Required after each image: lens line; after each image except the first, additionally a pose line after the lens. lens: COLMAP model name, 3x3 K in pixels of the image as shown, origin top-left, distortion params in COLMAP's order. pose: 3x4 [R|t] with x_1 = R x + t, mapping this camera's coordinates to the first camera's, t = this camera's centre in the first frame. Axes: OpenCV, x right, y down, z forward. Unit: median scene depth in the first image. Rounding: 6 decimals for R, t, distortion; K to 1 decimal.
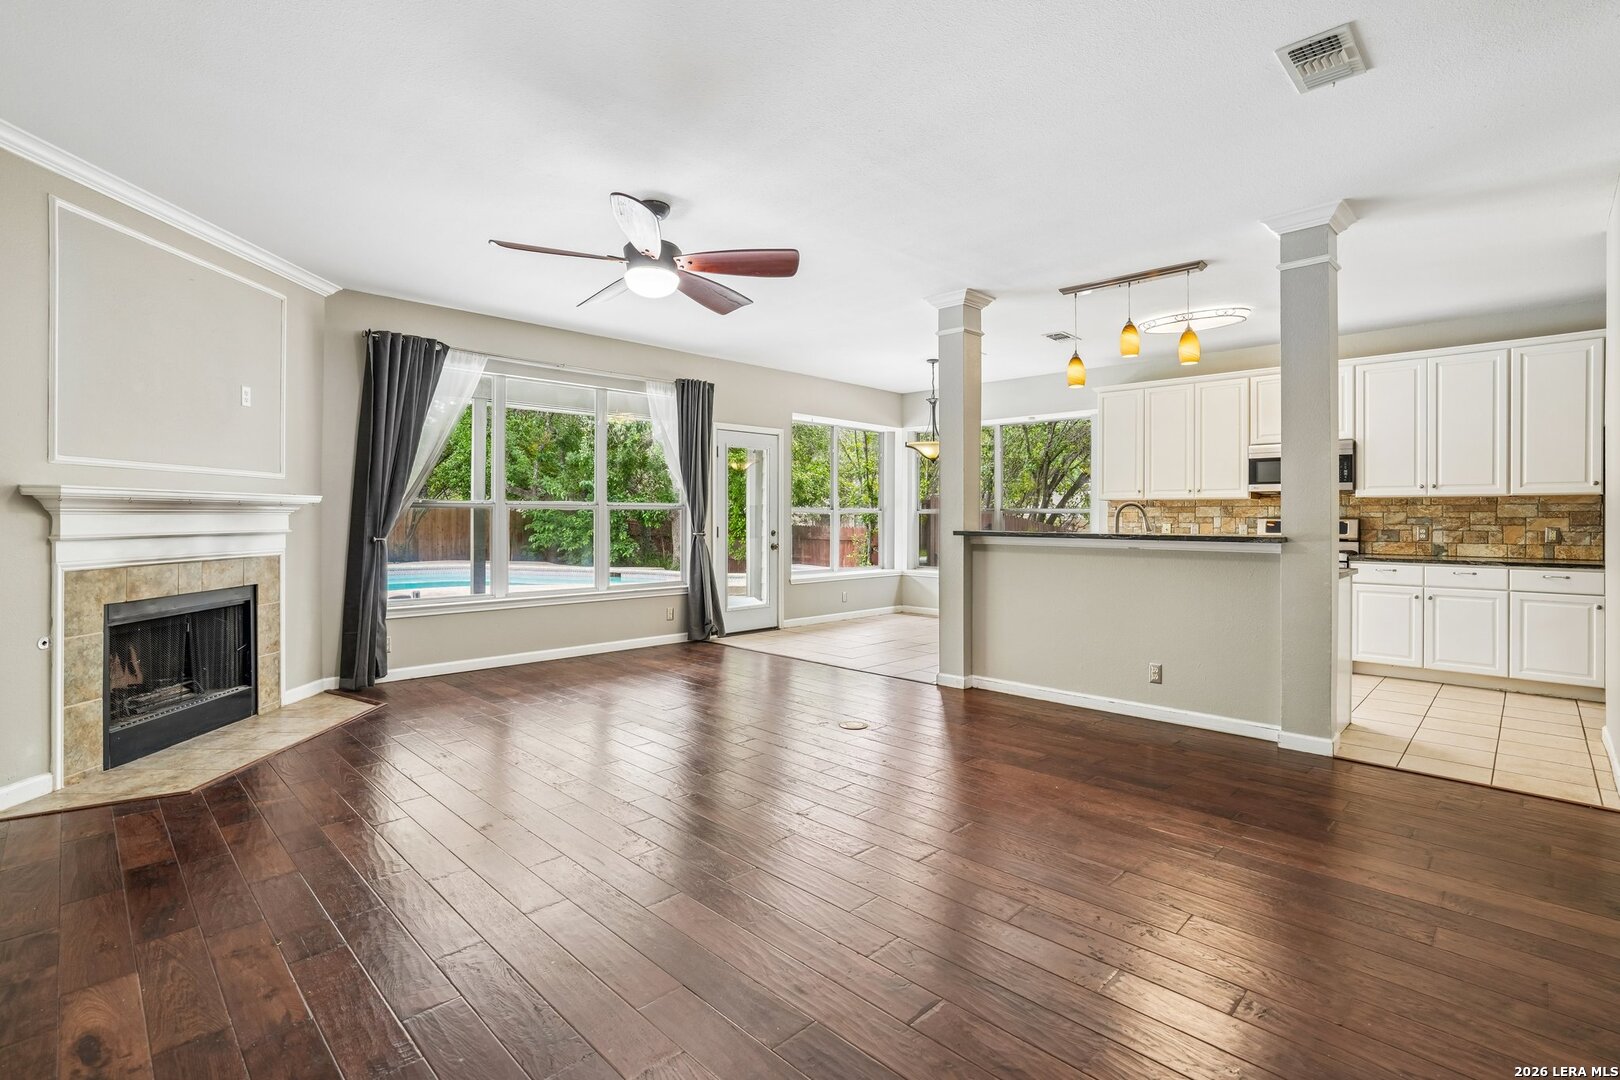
lens RADIAL K [[759.8, 0, 797.8], [0, 759.8, 513.9], [0, 0, 1]] dist [-0.014415, 0.000914]
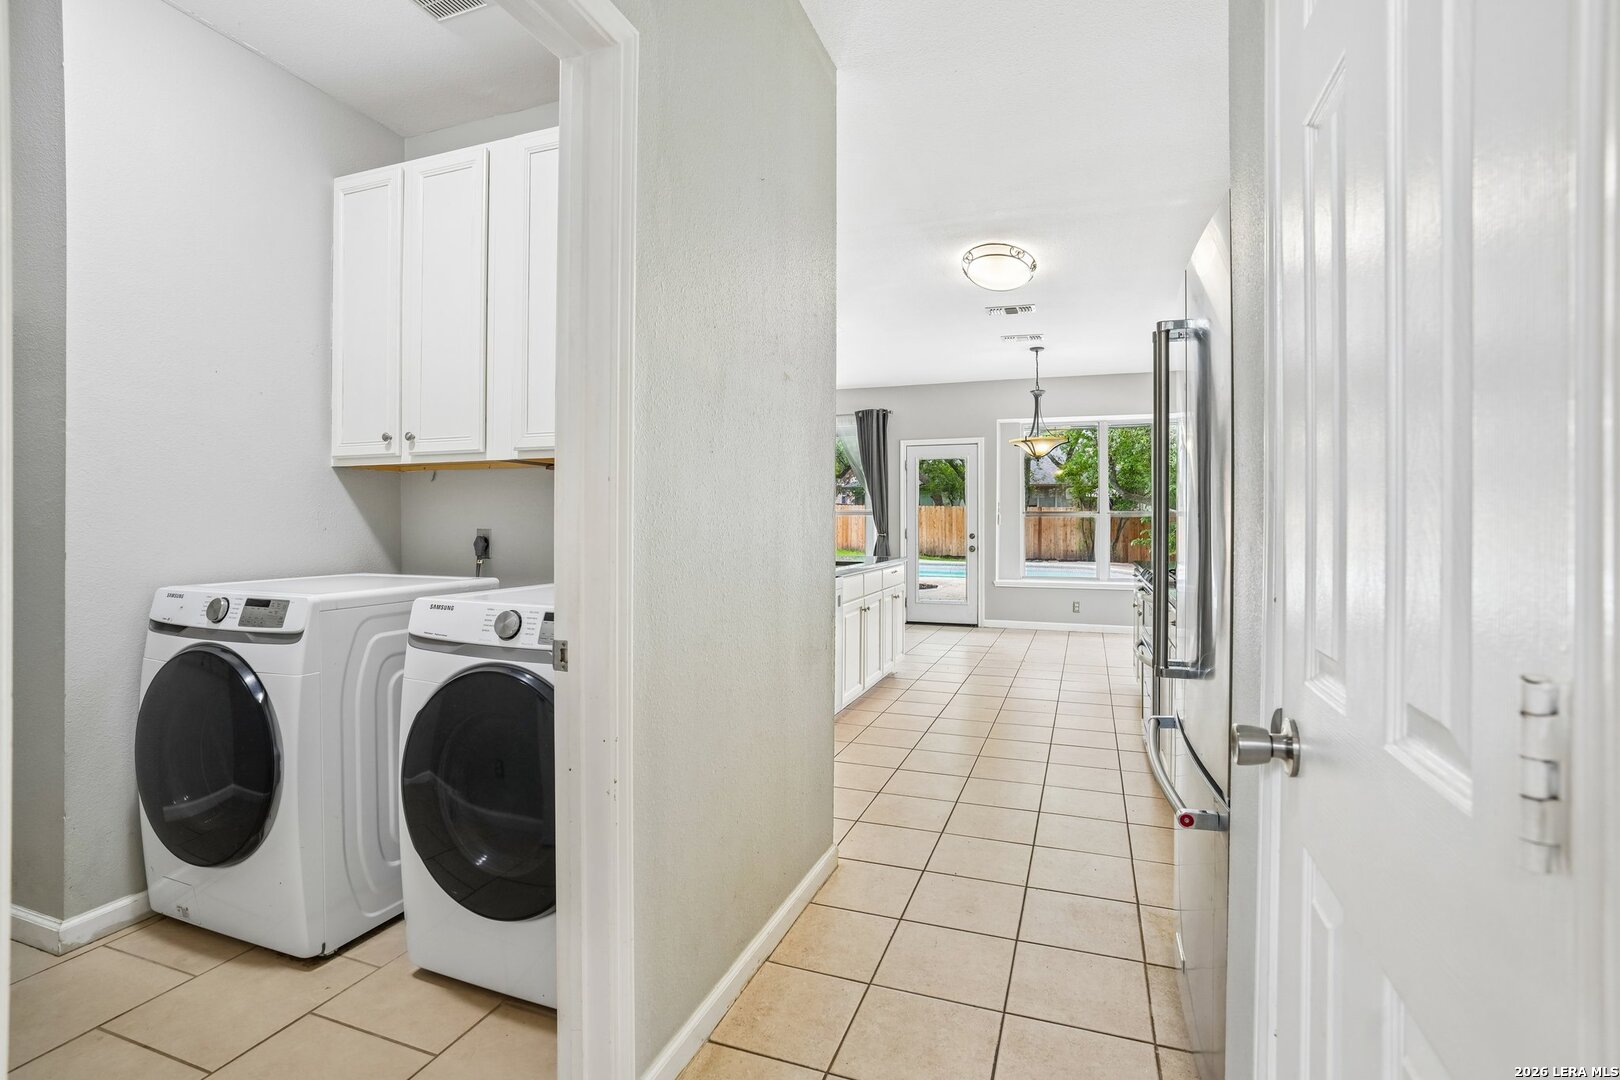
lens RADIAL K [[759.8, 0, 805.1], [0, 759.8, 527.7], [0, 0, 1]] dist [-0.014415, 0.000914]
pose [[0.432699, 0.003662, -0.901531, 0.658525], [0.003907, 0.999975, 0.005937, 0.005221], [0.901530, -0.006091, 0.432674, 0.264172]]
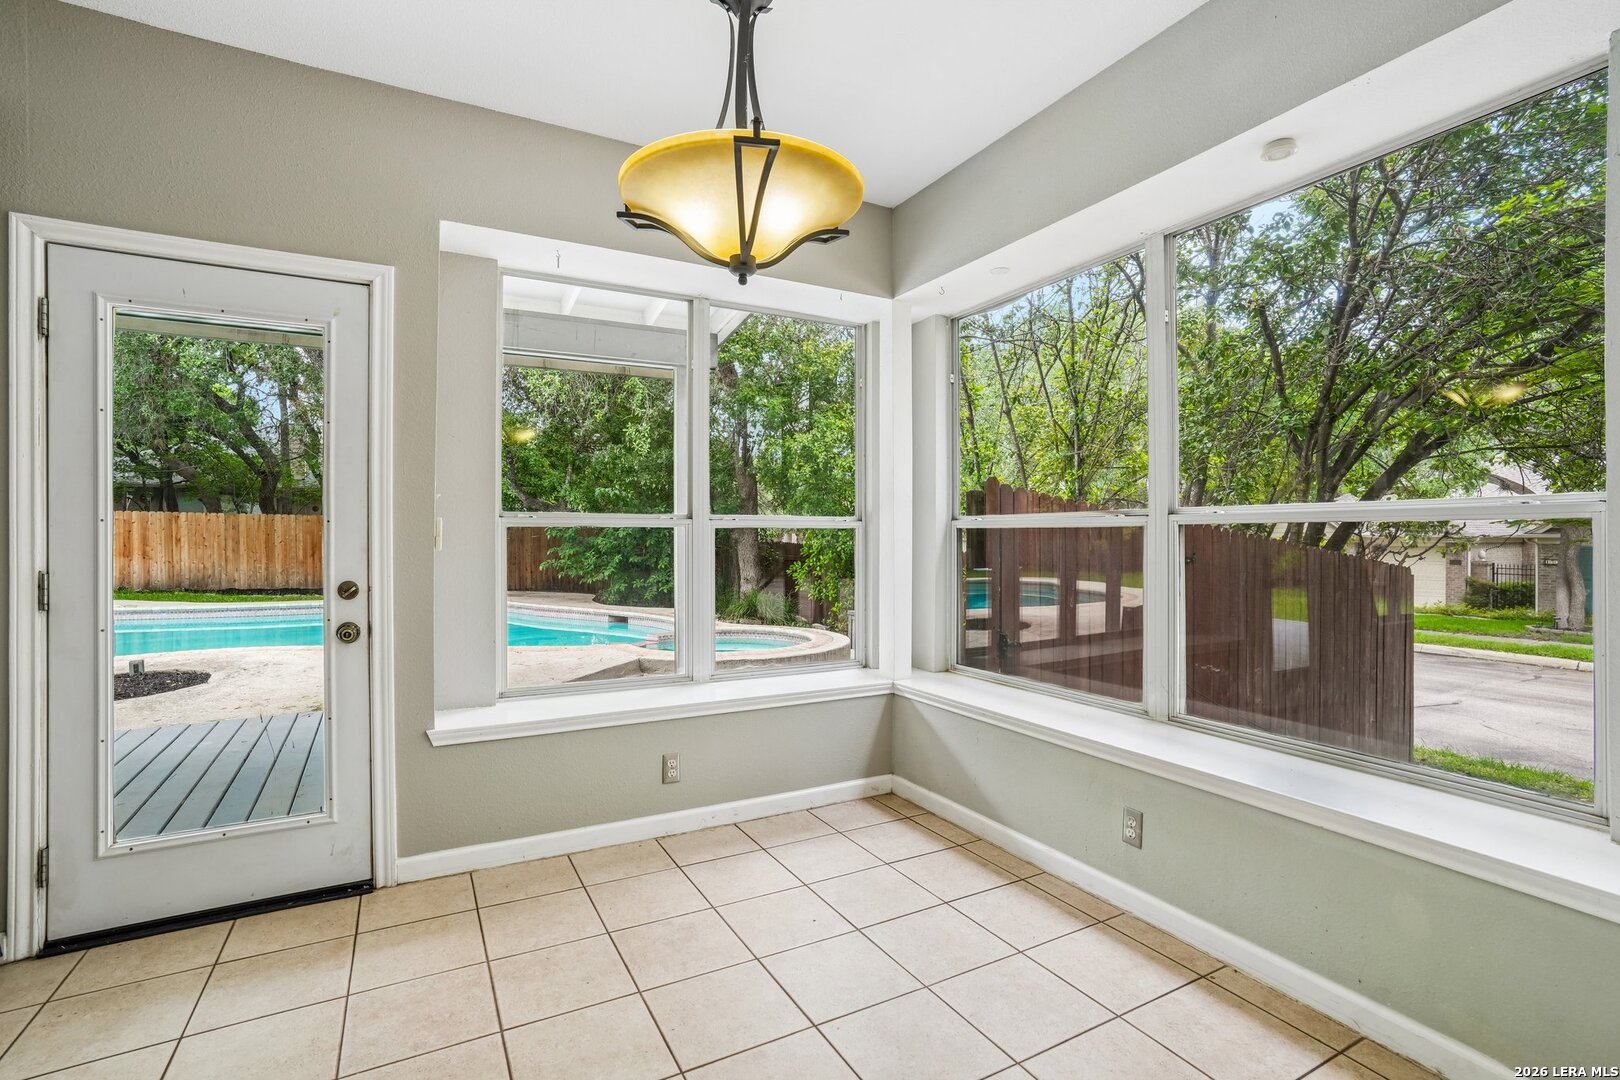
lens RADIAL K [[759.8, 0, 805.7], [0, 759.8, 534.3], [0, 0, 1]] dist [-0.014415, 0.000914]
pose [[0.960040, -0.006514, -0.279787, 0.193399], [0.007188, 0.999973, 0.001384, 0.002104], [0.279770, -0.003340, 0.960061, 0.598275]]
